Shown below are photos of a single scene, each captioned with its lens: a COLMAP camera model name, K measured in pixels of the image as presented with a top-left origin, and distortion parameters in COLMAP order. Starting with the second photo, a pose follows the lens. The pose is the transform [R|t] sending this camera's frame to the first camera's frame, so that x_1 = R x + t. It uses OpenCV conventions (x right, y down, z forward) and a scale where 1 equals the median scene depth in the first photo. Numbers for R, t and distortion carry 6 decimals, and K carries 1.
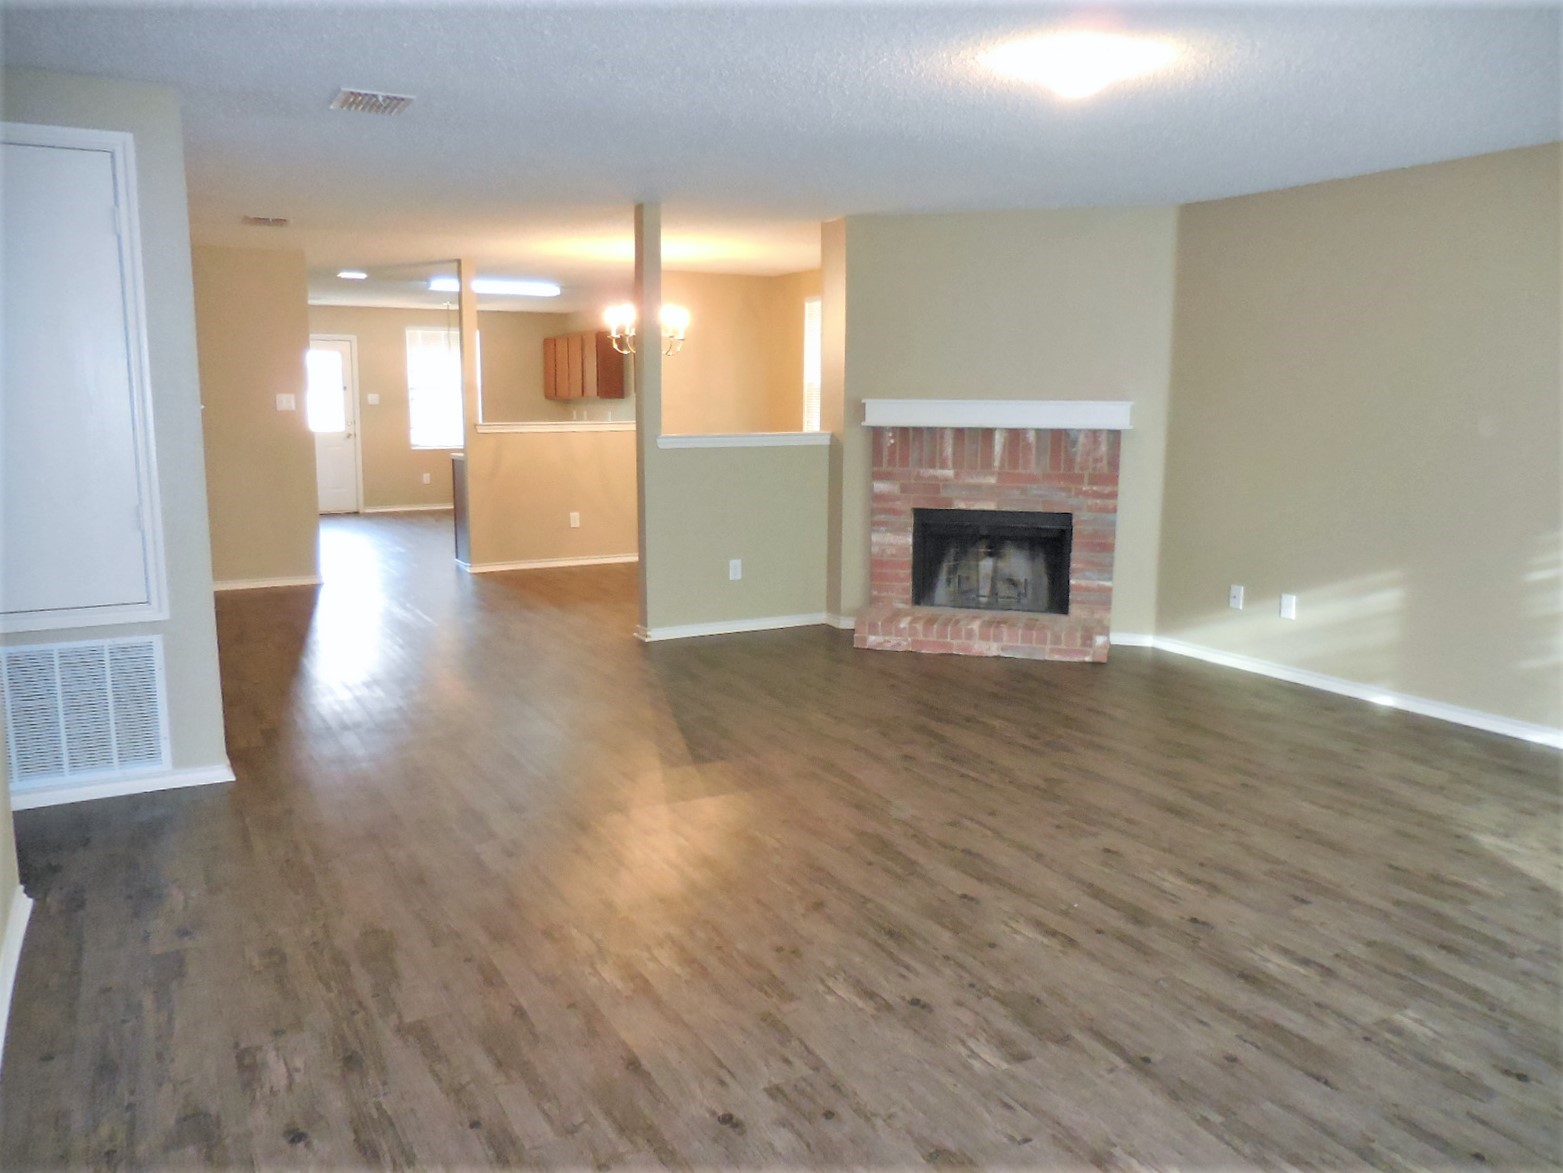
lens RADIAL K [[1206.7, 0, 781.5], [0, 1206.7, 586.5], [0, 0, 1]] dist [-0.007242, -0.007859]
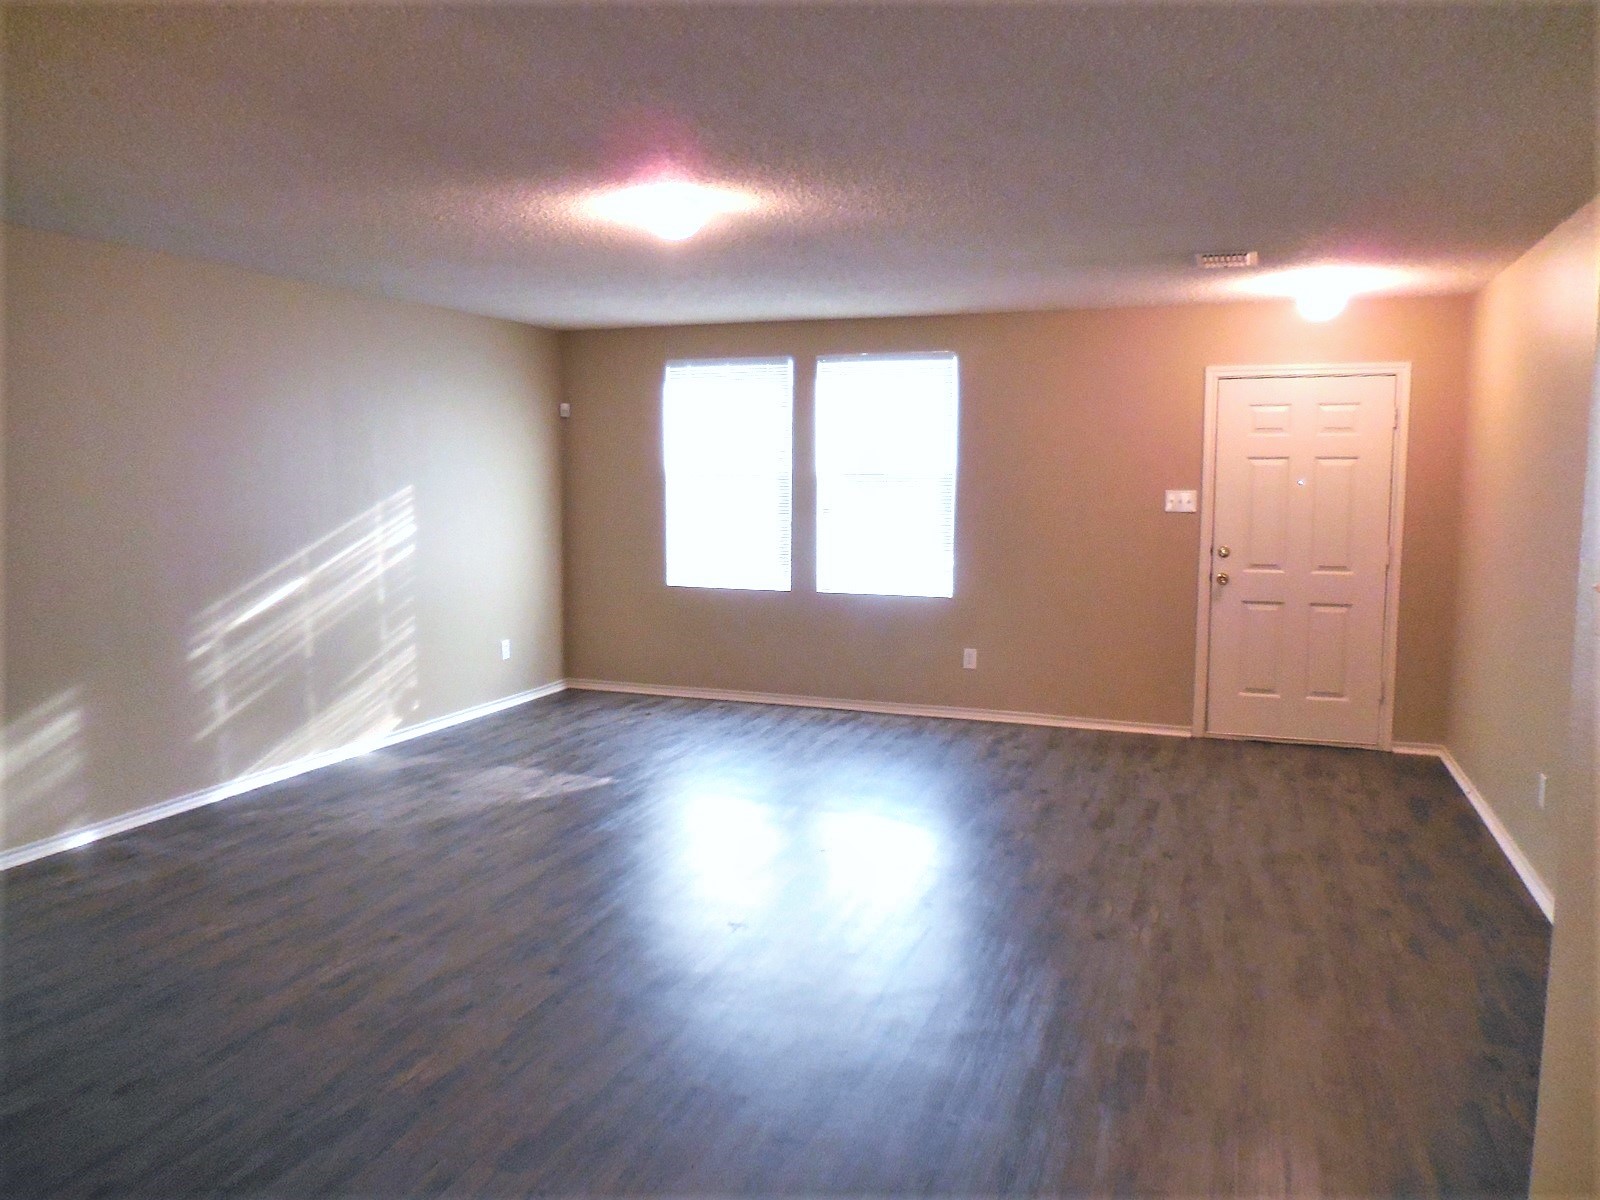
lens RADIAL K [[1235.2, 0, 800.0], [0, 1235.2, 600.0], [0, 0, 1]] dist [-0.007242, -0.007859]
pose [[-0.665172, -0.089220, 0.741340, -0.887676], [0.108736, 0.970678, 0.214384, -0.379408], [-0.738730, 0.223213, -0.635967, 2.103796]]
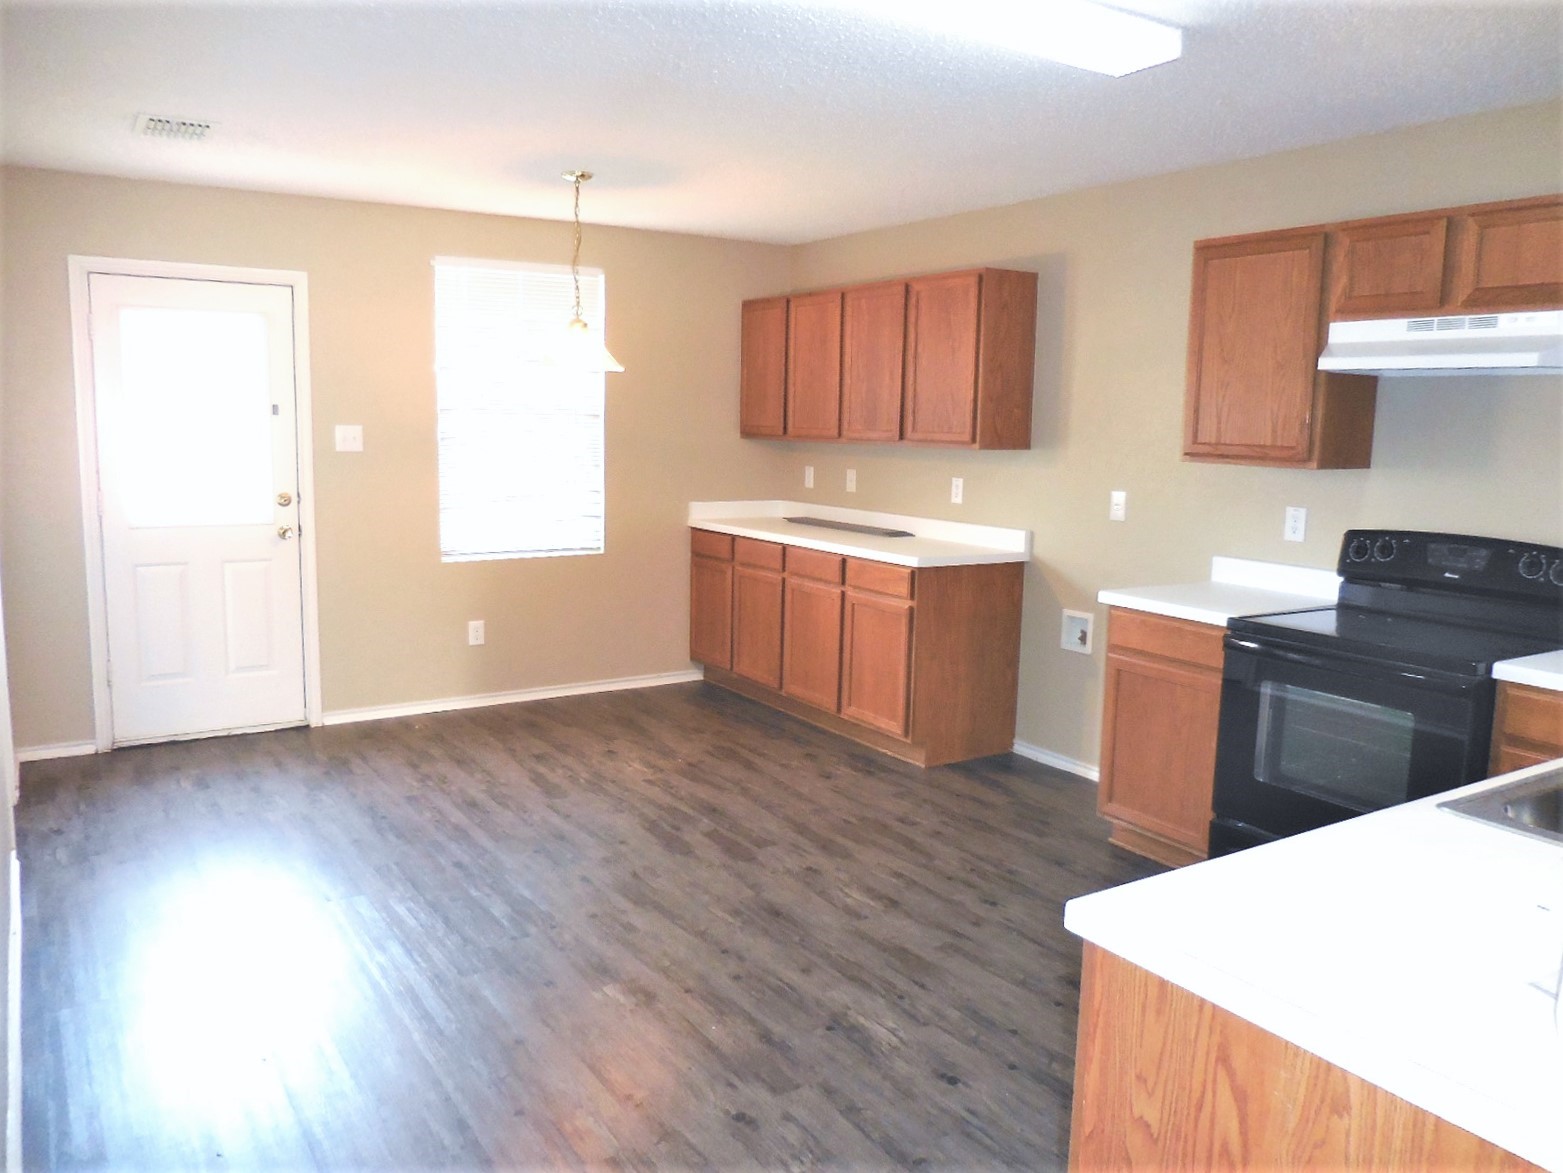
lens RADIAL K [[1145.3, 0, 781.5], [0, 1145.3, 586.5], [0, 0, 1]] dist [-0.000321, -0.000307]
pose [[0.998335, 0.008133, 0.057103, -0.024008], [-0.006781, 0.999693, -0.023830, -0.010824], [-0.057279, 0.023403, 0.998084, 0.068084]]
